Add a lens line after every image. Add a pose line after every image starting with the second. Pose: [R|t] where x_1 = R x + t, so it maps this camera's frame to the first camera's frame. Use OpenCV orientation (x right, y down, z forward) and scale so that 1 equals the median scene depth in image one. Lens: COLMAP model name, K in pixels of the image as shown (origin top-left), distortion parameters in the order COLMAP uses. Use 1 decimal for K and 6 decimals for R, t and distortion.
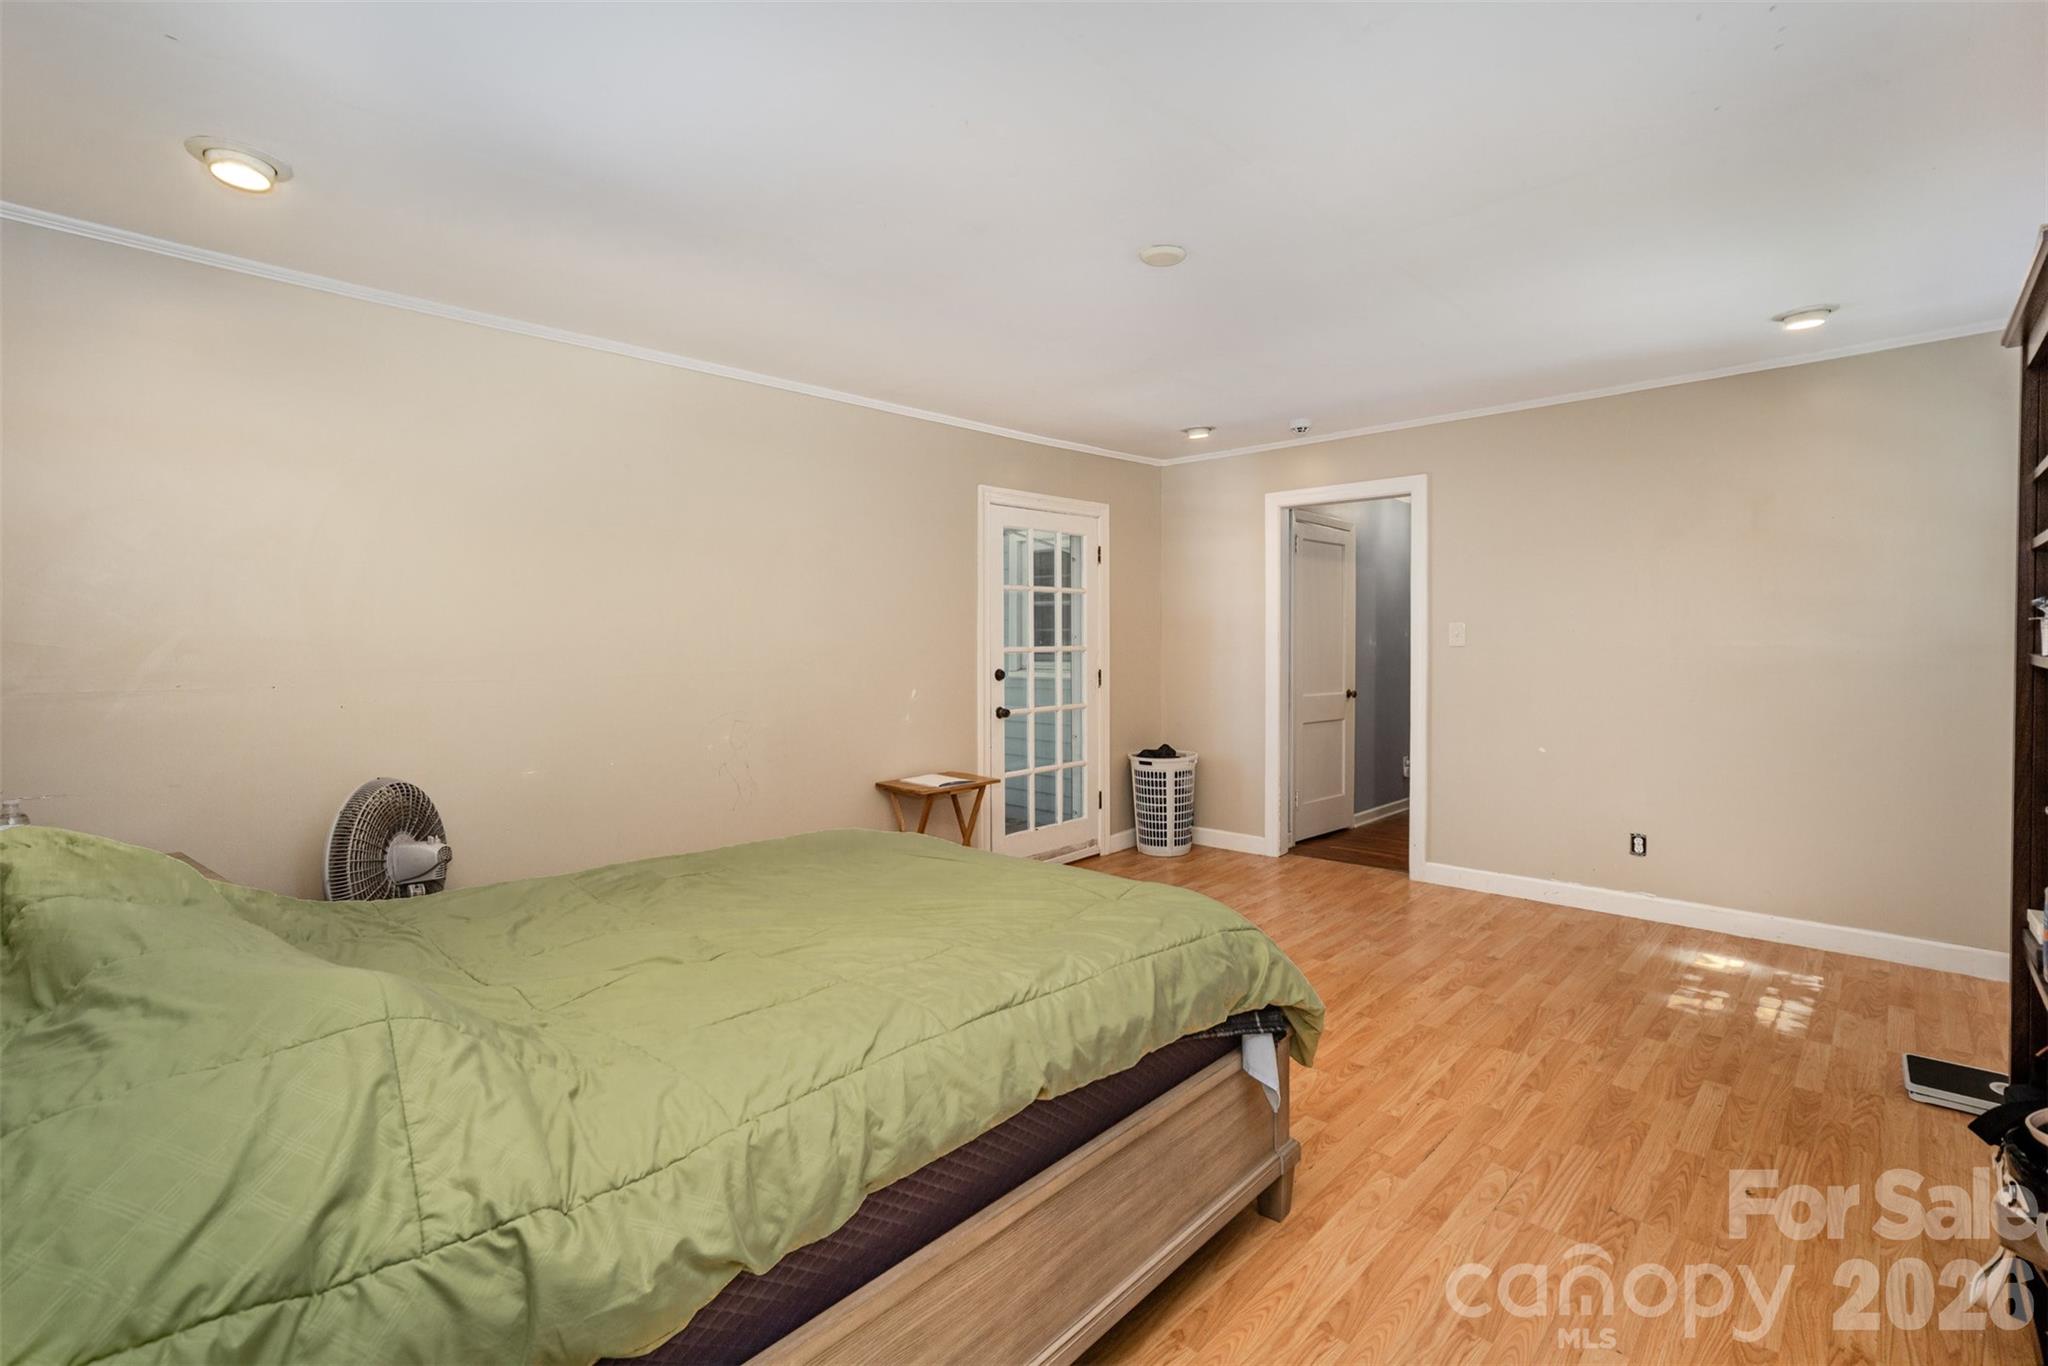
lens RADIAL K [[911.3, 0, 1019.1], [0, 911.3, 660.3], [0, 0, 1]] dist [0.003453, 0.000466]
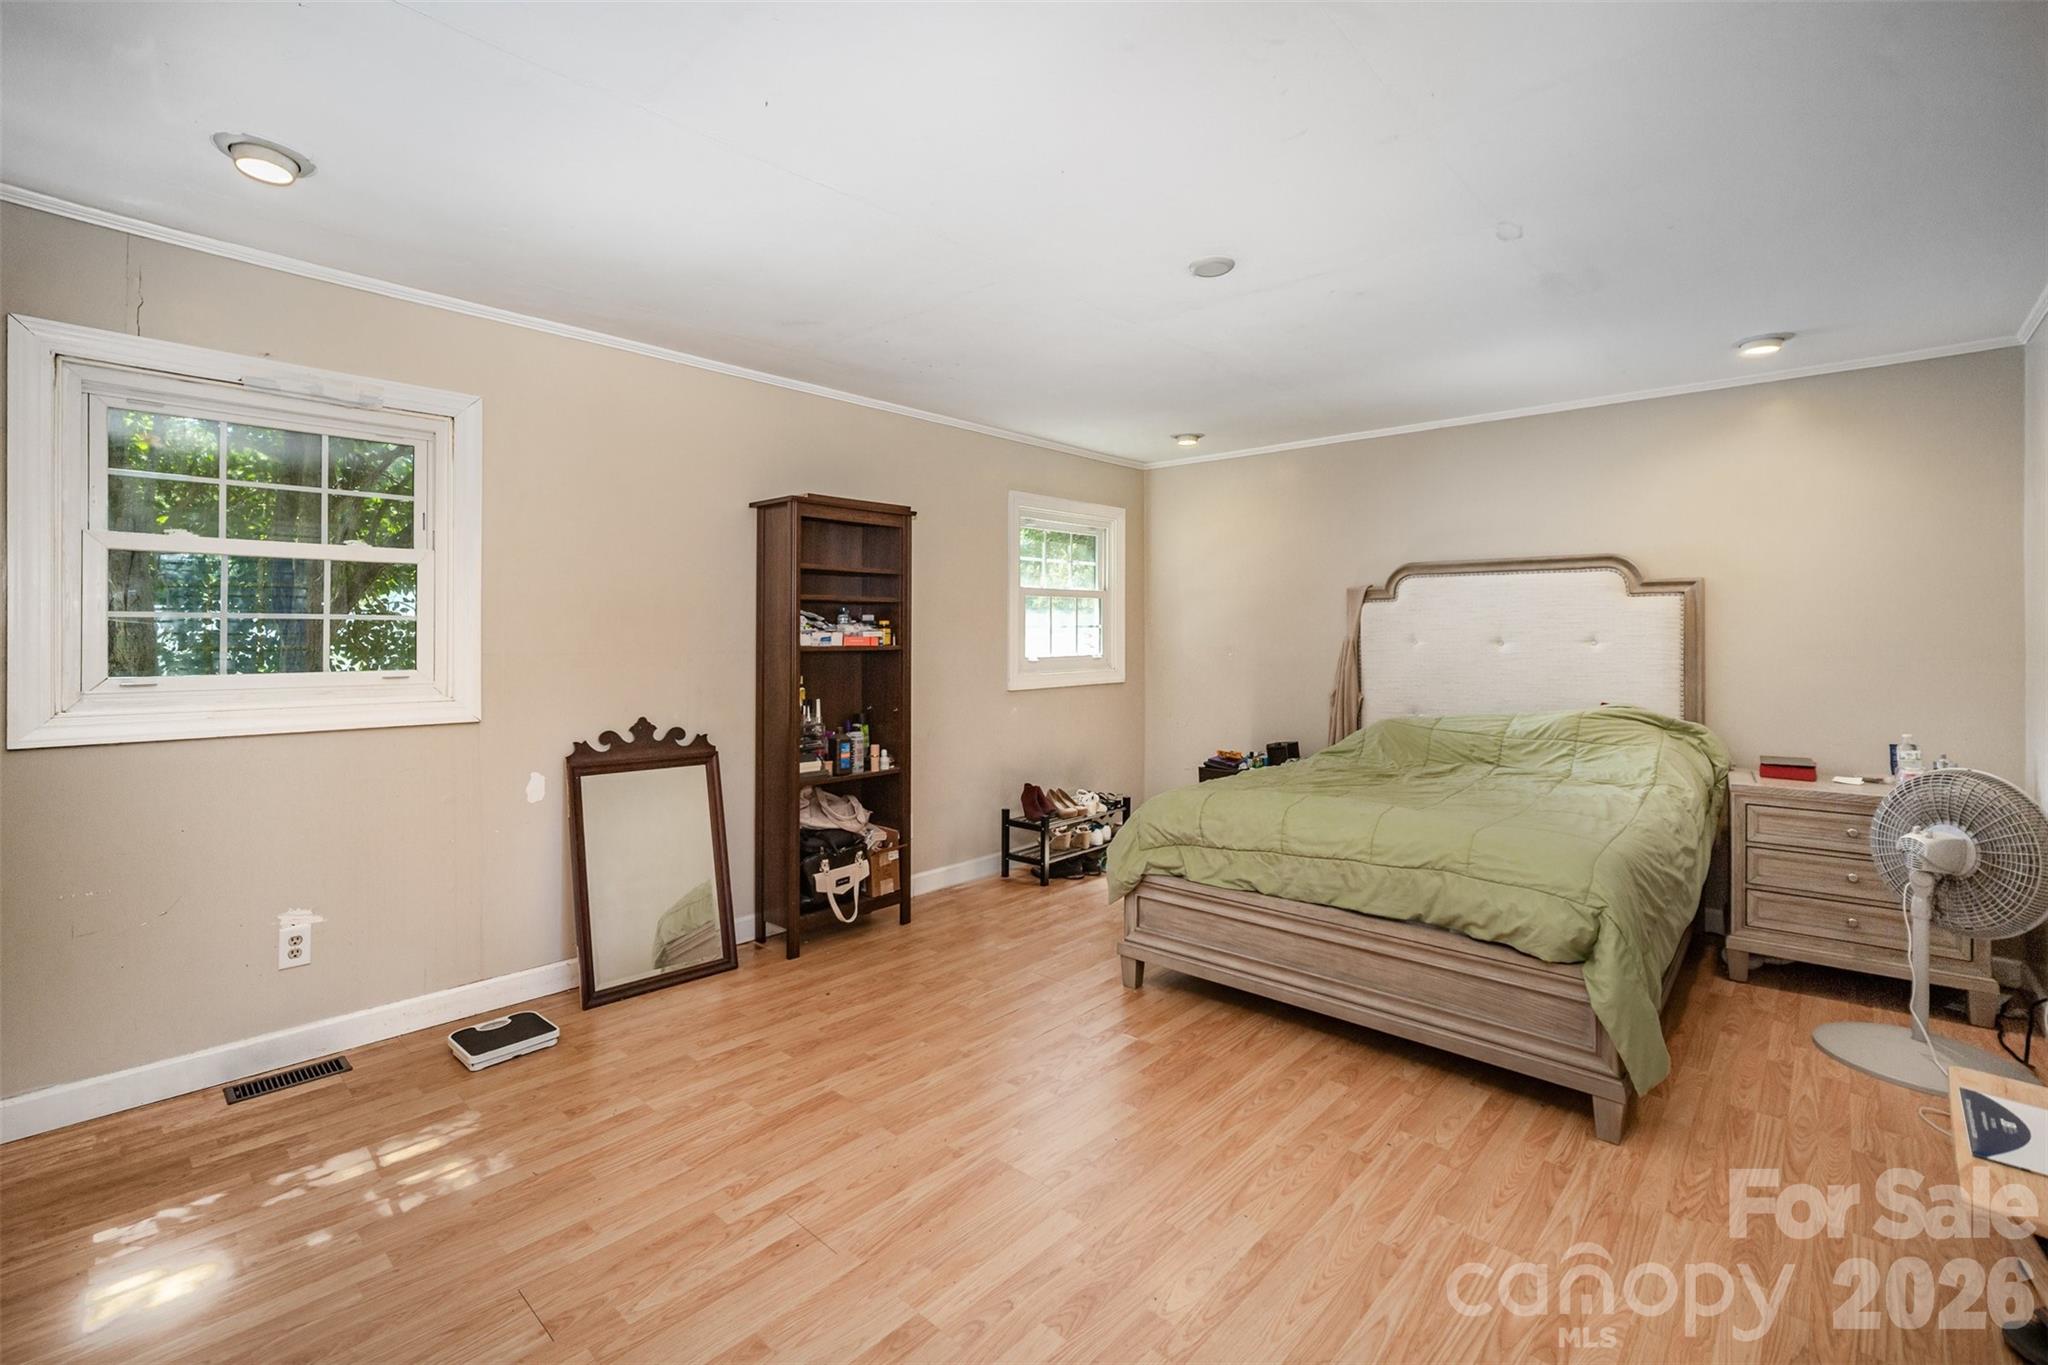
lens RADIAL K [[907.3, 0, 1037.7], [0, 907.3, 624.0], [0, 0, 1]] dist [0.000598, 0.000248]
pose [[-0.998967, 0.004534, -0.045221, 0.349176], [0.004098, 0.999944, 0.009709, -0.043905], [0.045262, 0.009513, -0.998930, 1.770037]]
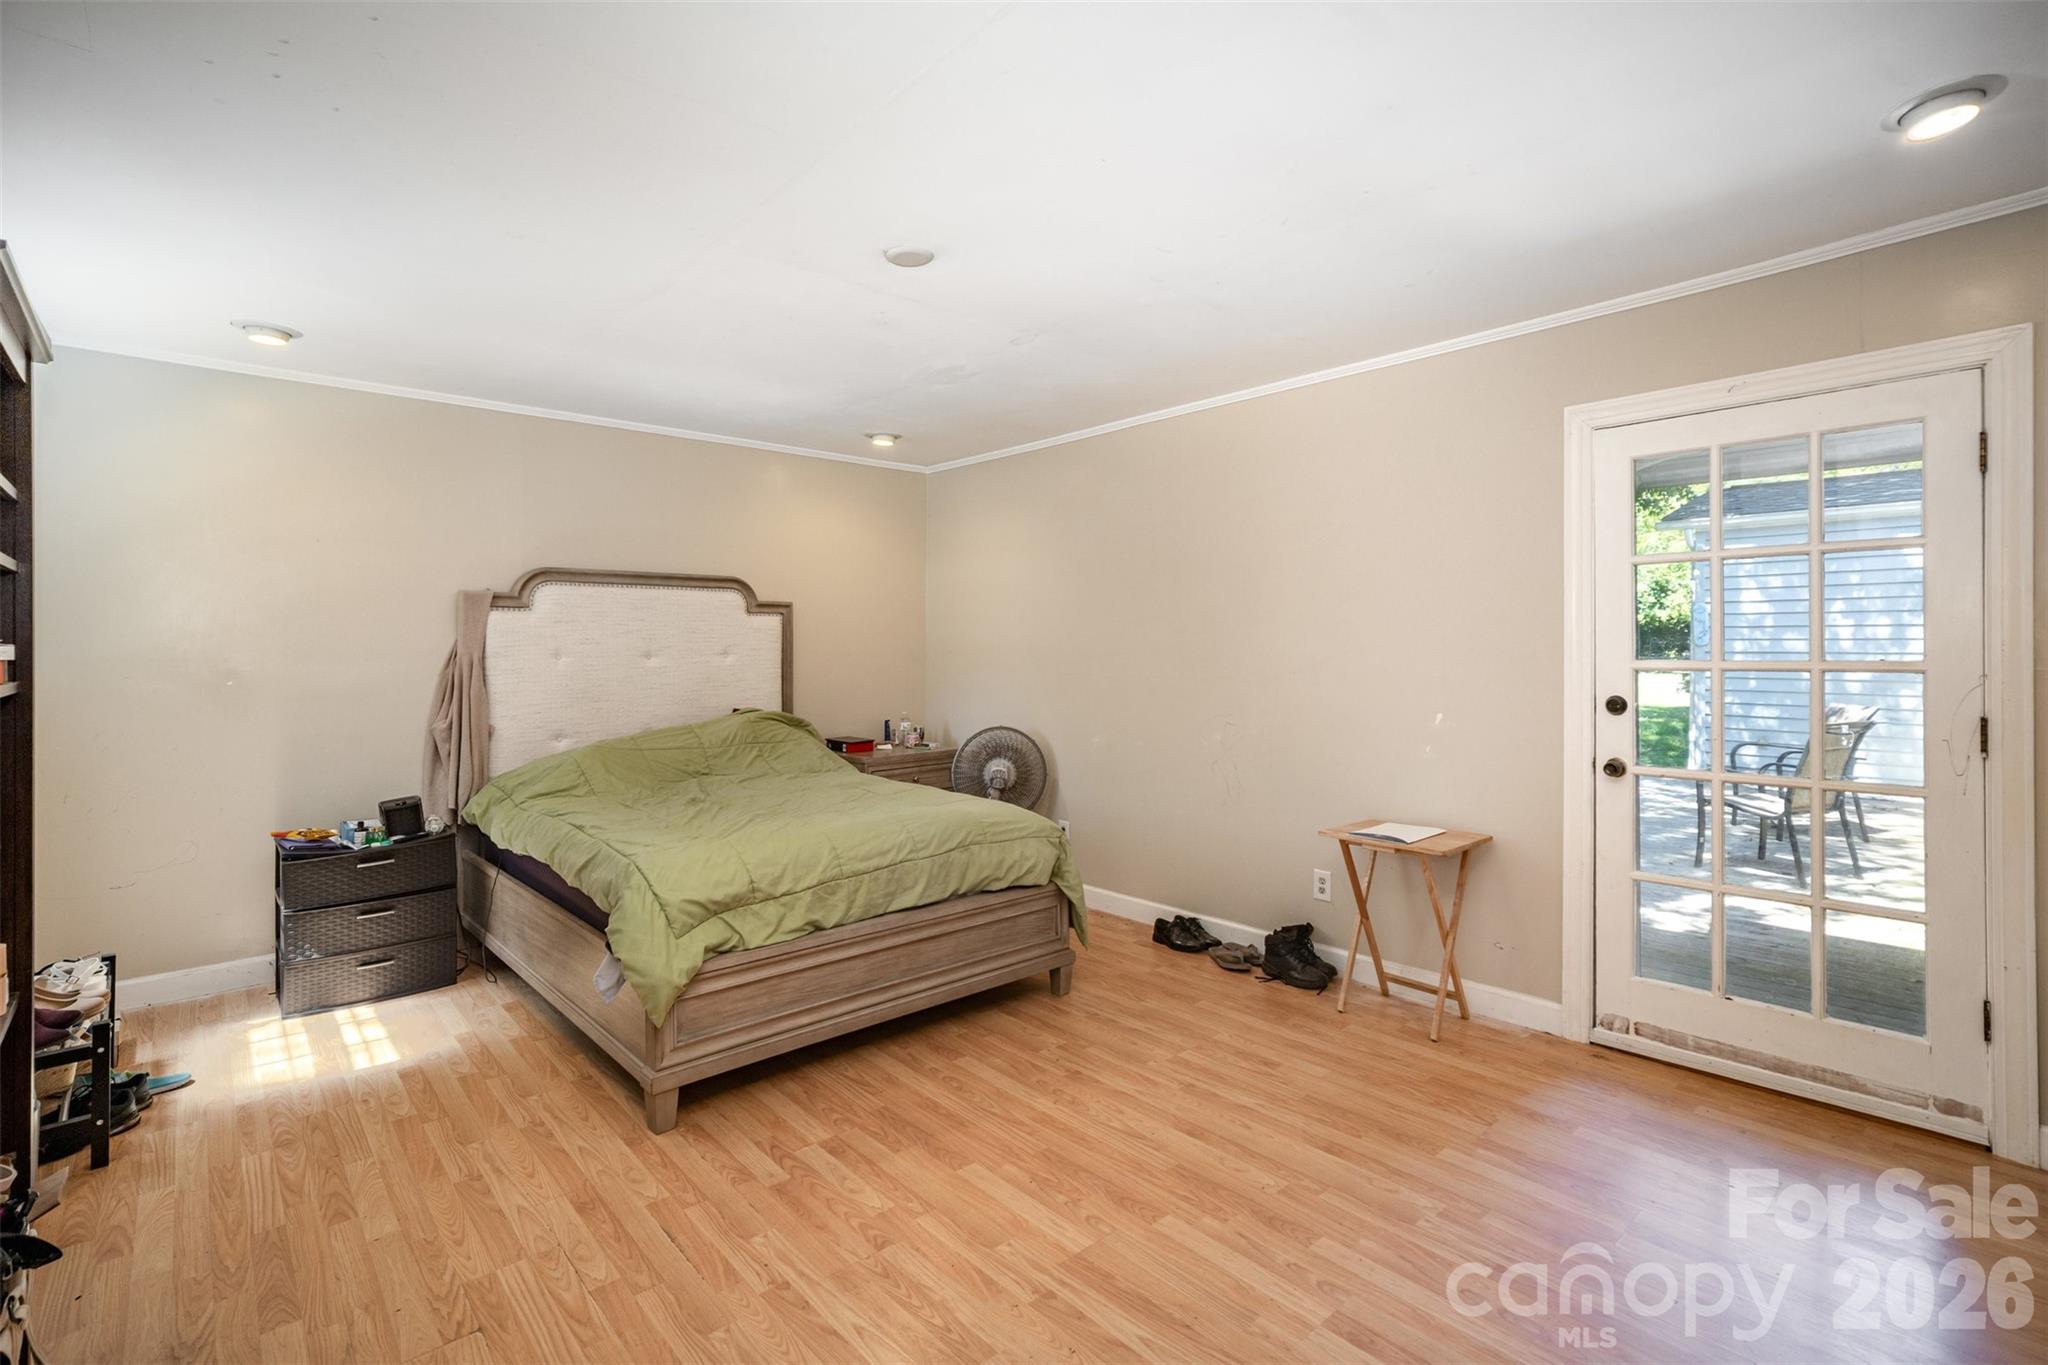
lens RADIAL K [[942.2, 0, 1050.1], [0, 942.2, 634.2], [0, 0, 1]] dist [-0.000985, 0.000899]
pose [[-0.057788, -0.006523, -0.998308, 1.009794], [-0.016411, 0.999850, -0.005583, -0.034690], [0.998194, 0.016061, -0.057887, 1.059692]]
